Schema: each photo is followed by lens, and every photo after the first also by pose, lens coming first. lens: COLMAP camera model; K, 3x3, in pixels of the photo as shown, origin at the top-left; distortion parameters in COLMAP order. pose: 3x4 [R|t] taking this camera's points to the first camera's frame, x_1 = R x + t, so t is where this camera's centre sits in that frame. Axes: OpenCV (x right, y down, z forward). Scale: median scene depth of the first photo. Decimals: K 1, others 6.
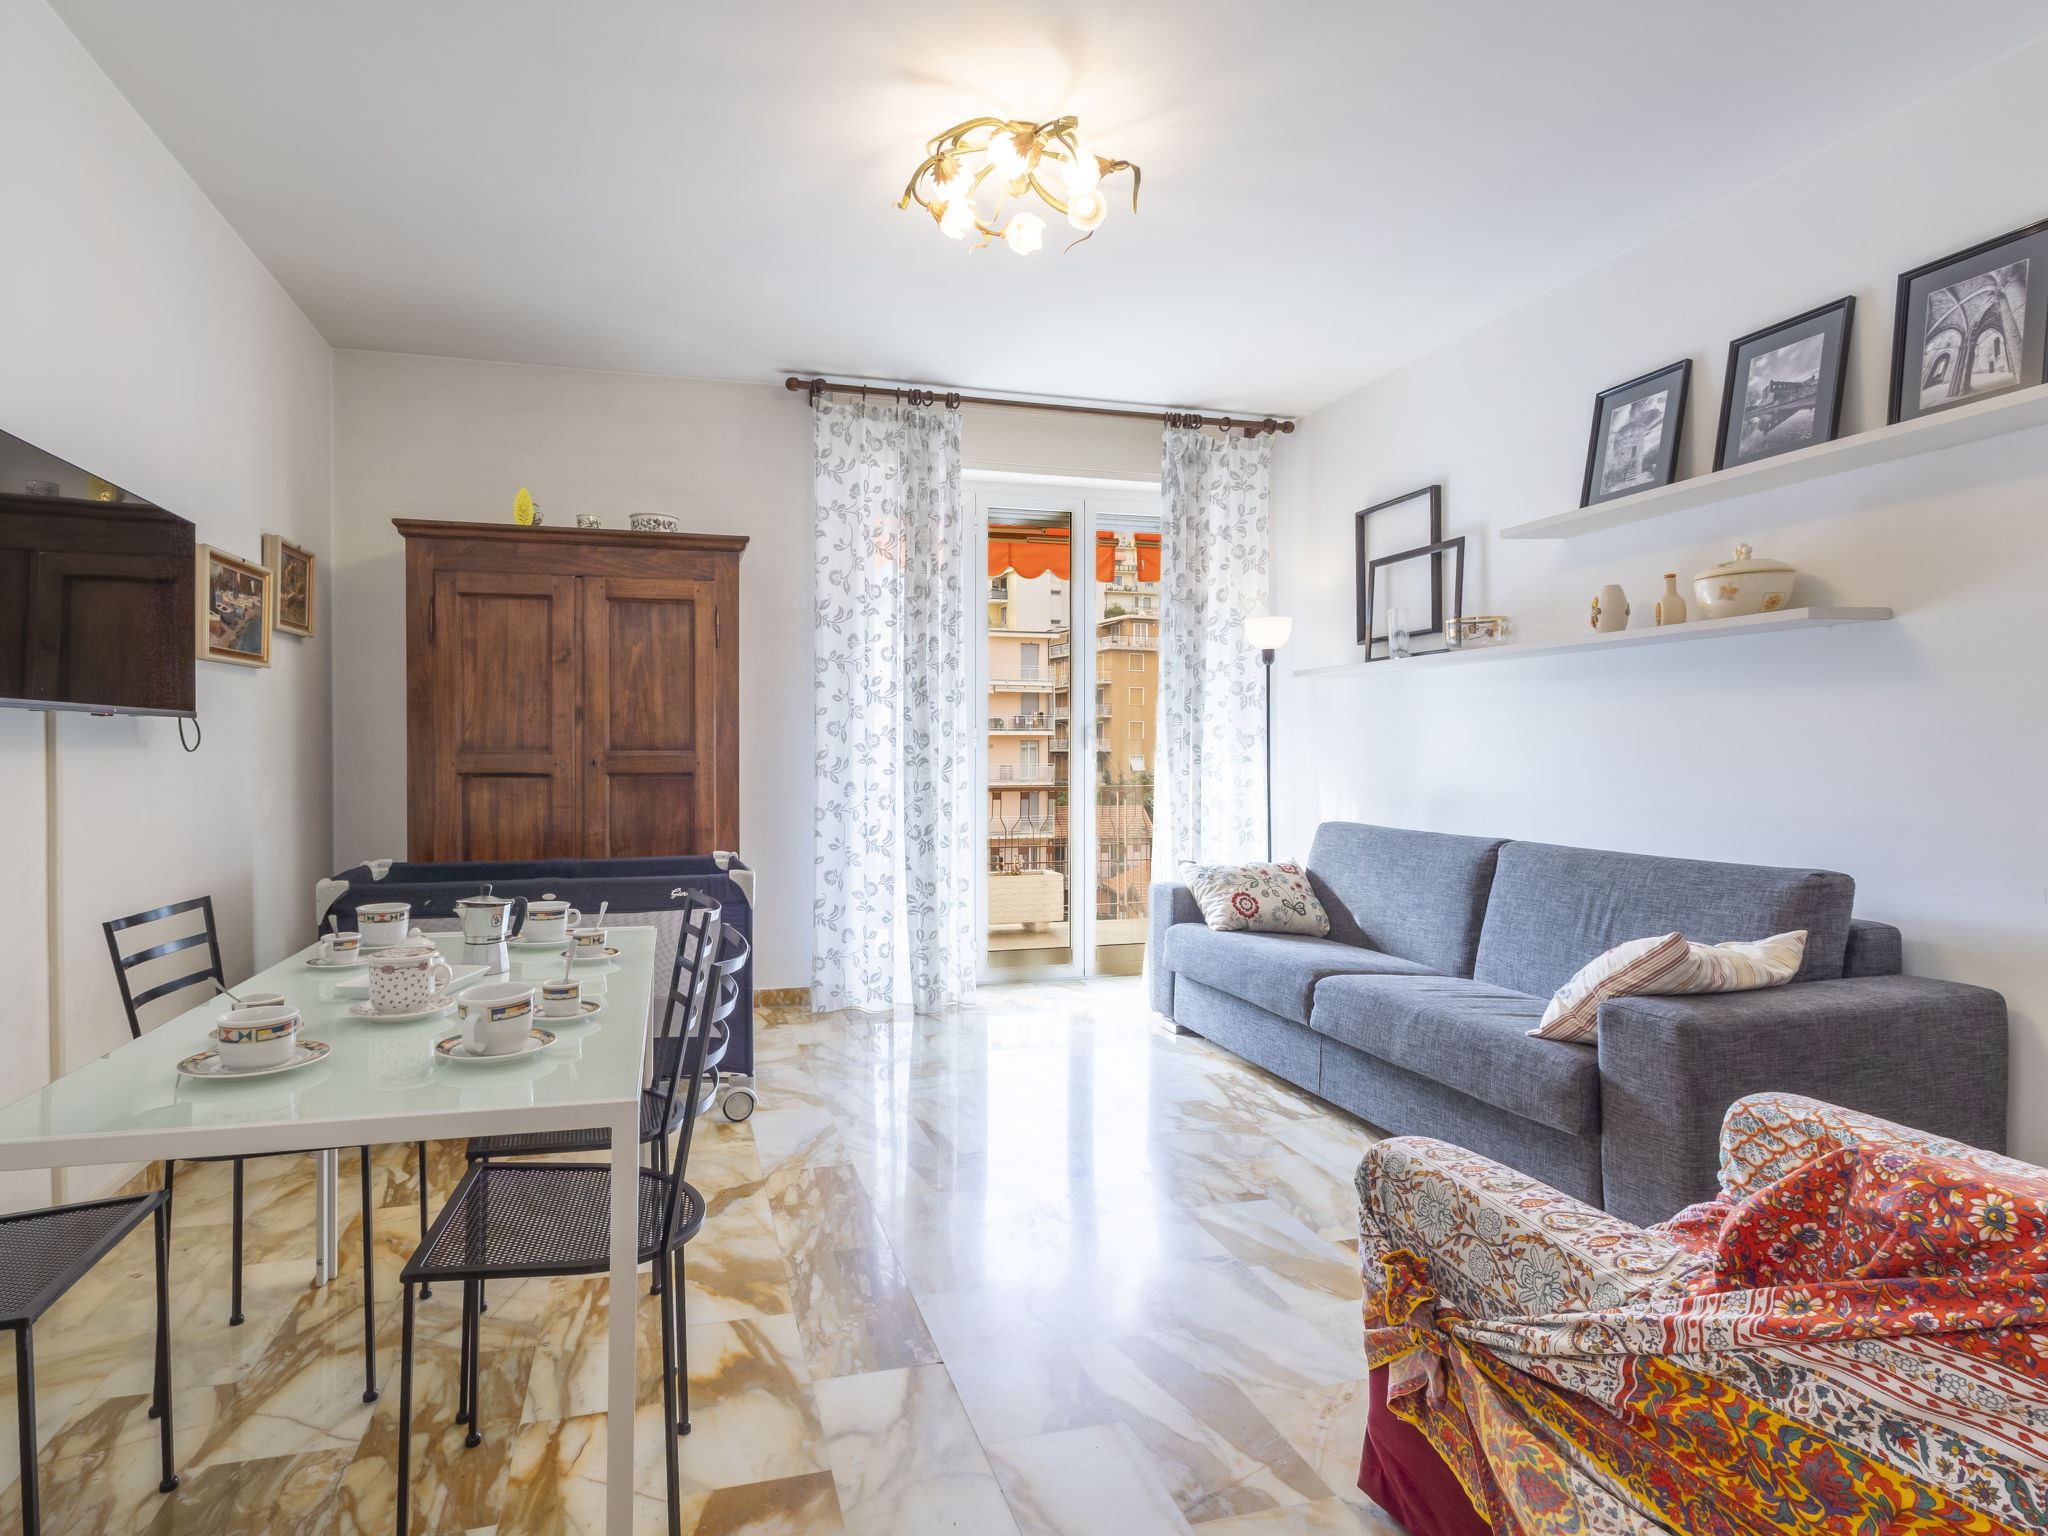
lens RADIAL K [[1088.7, 0, 946.4], [0, 1088.7, 759.6], [0, 0, 1]] dist [0.004885, -0.002026]
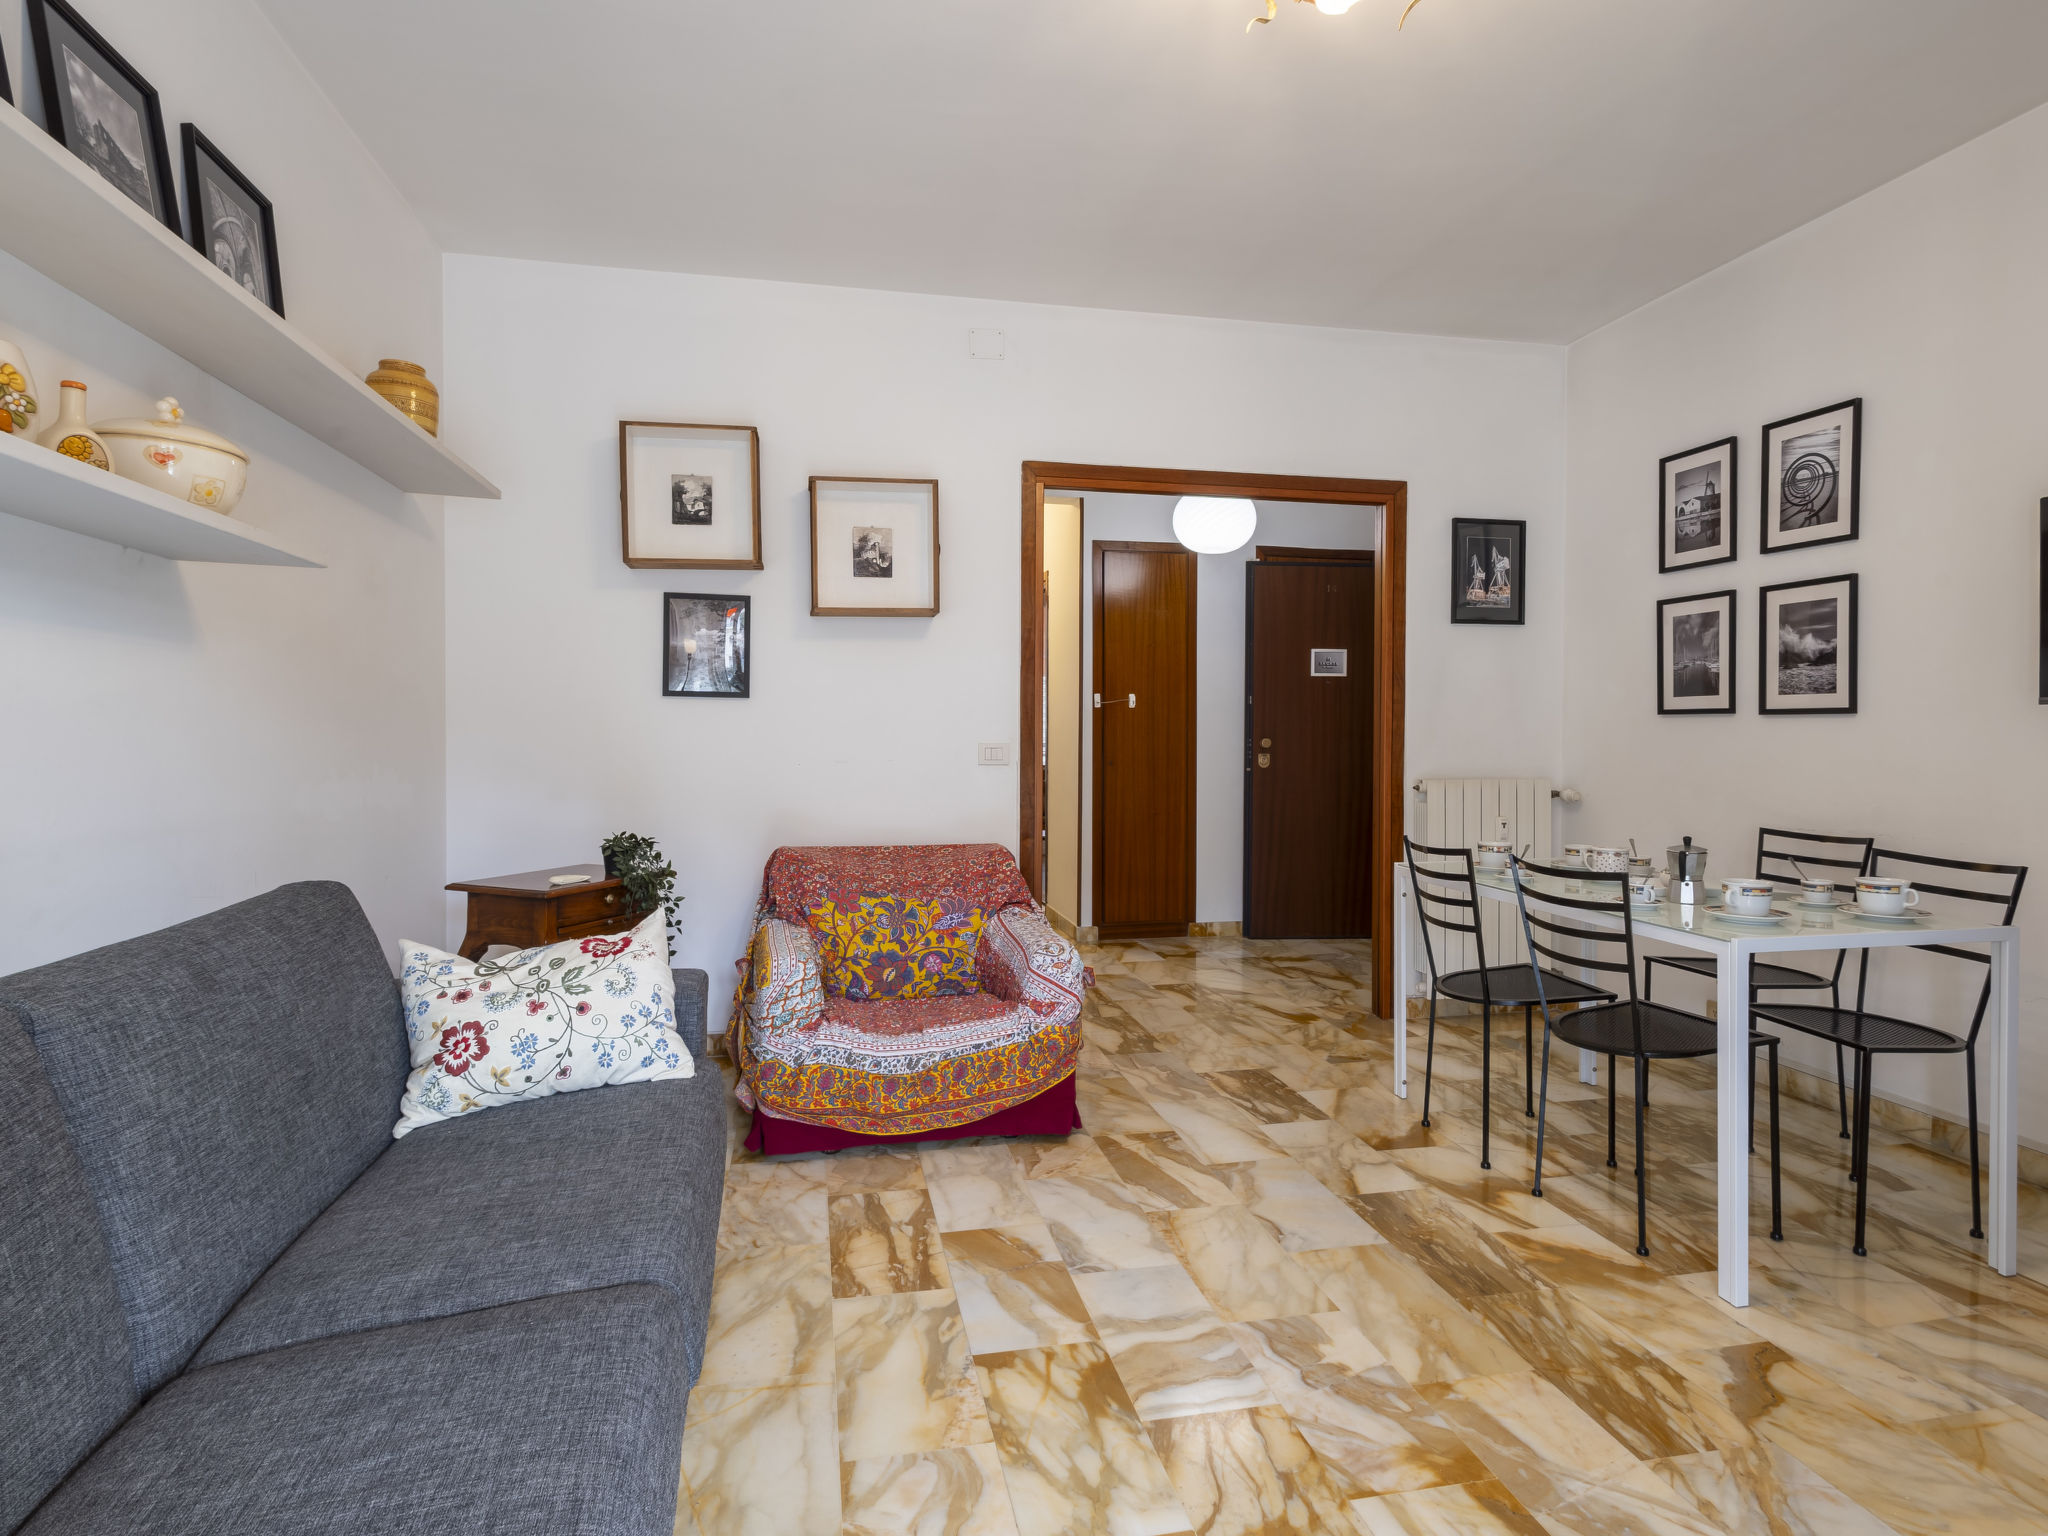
lens RADIAL K [[1088.7, 0, 1038.1], [0, 1088.7, 751.8], [0, 0, 1]] dist [0.004885, -0.002026]
pose [[-0.999117, -0.004031, 0.041813, 0.185429], [-0.003024, 0.999704, 0.024122, -0.010975], [-0.041898, 0.023975, -0.998834, 1.411040]]
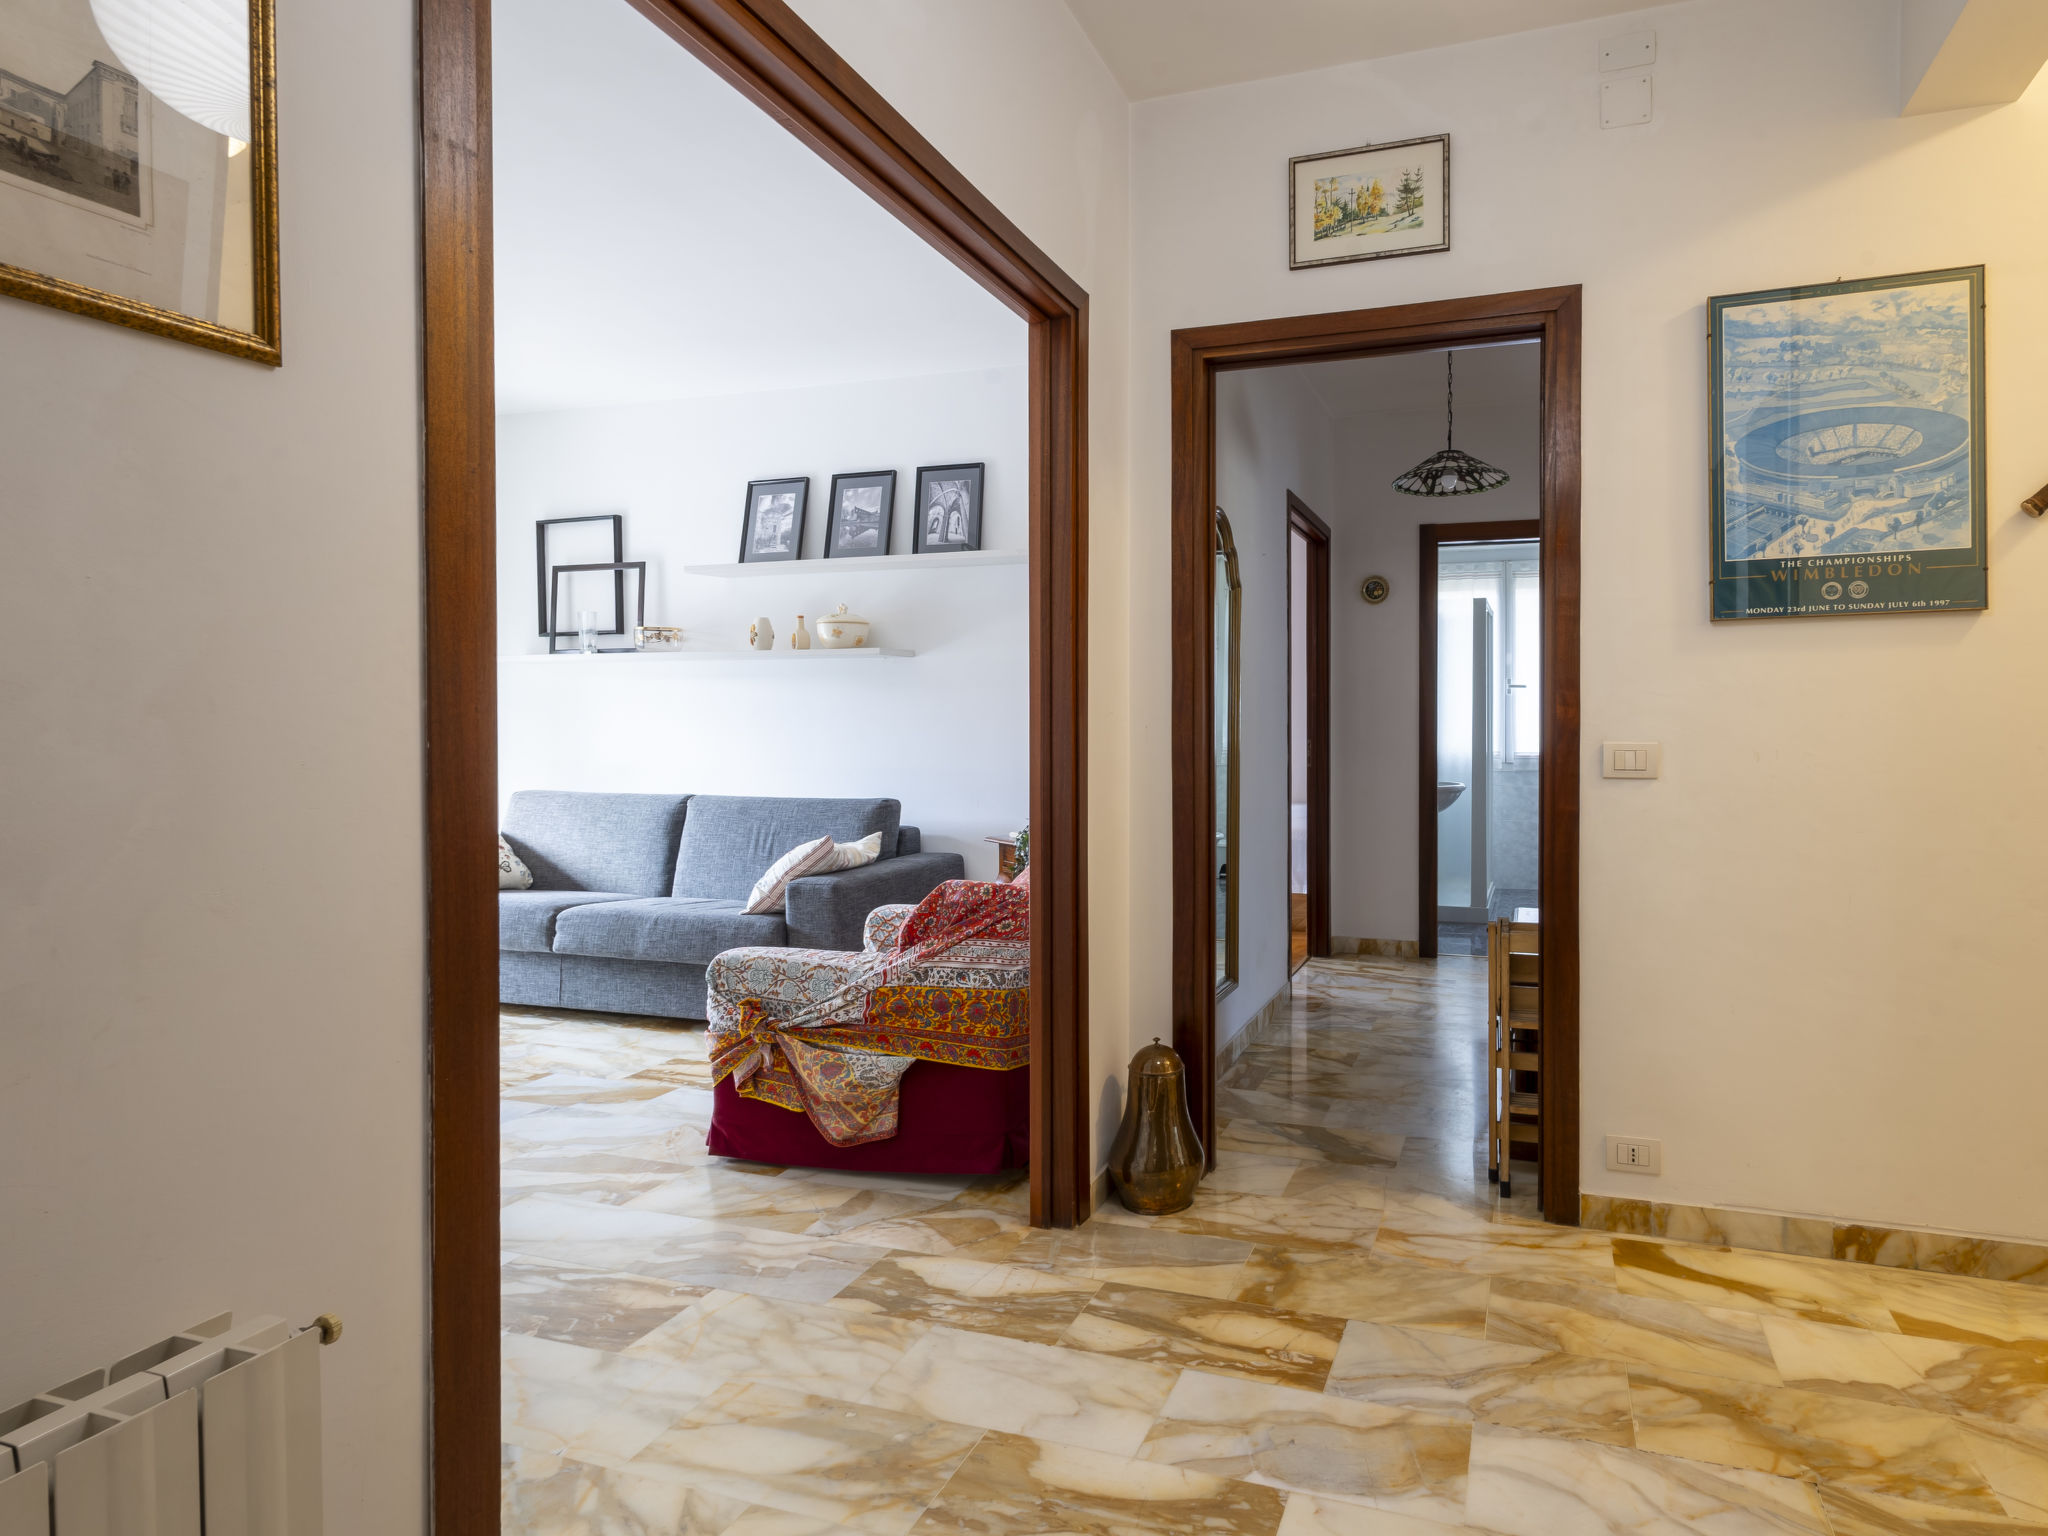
lens RADIAL K [[1088.7, 0, 1218.3], [0, 1088.7, 751.4], [0, 0, 1]] dist [0.004885, -0.002026]
pose [[0.514465, -0.012703, 0.857417, -0.336341], [0.003063, 0.999911, 0.012976, 0.004038], [-0.857506, -0.004050, 0.514459, -0.284715]]
